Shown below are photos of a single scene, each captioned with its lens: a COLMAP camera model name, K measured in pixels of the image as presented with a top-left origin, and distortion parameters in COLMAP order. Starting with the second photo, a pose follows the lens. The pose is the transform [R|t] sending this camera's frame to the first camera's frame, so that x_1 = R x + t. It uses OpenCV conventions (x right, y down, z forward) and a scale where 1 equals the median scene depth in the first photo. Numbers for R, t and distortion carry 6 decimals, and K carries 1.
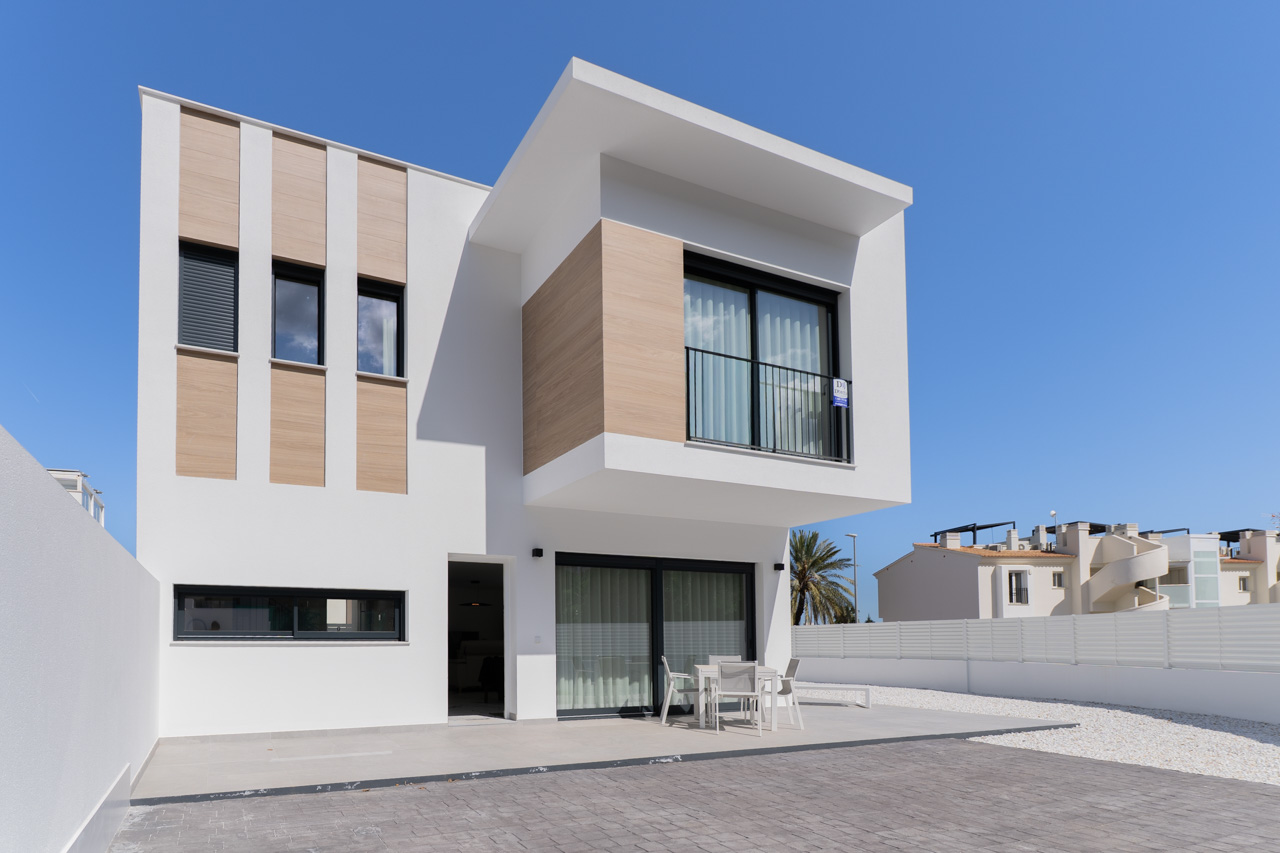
lens RADIAL K [[603.0, 0, 567.7], [0, 603.0, 502.5], [0, 0, 1]] dist [0.003959, 0.000318]
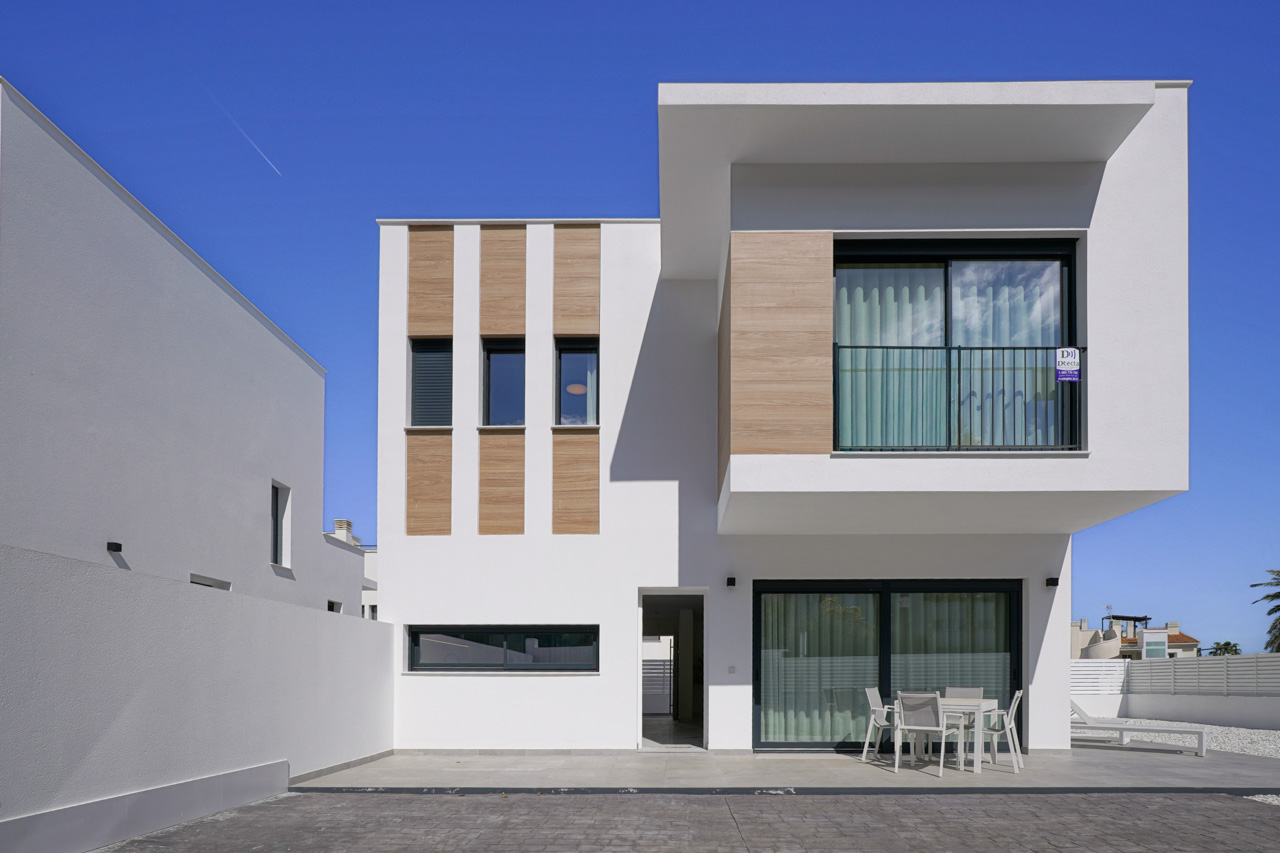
lens RADIAL K [[623.0, 0, 664.1], [0, 623.0, 542.4], [0, 0, 1]] dist [-0.000530, 0.000339]
pose [[0.928807, -0.079327, -0.361973, 0.238456], [0.084277, 0.996440, -0.002123, 0.012932], [0.360853, -0.028534, 0.932186, 0.018050]]
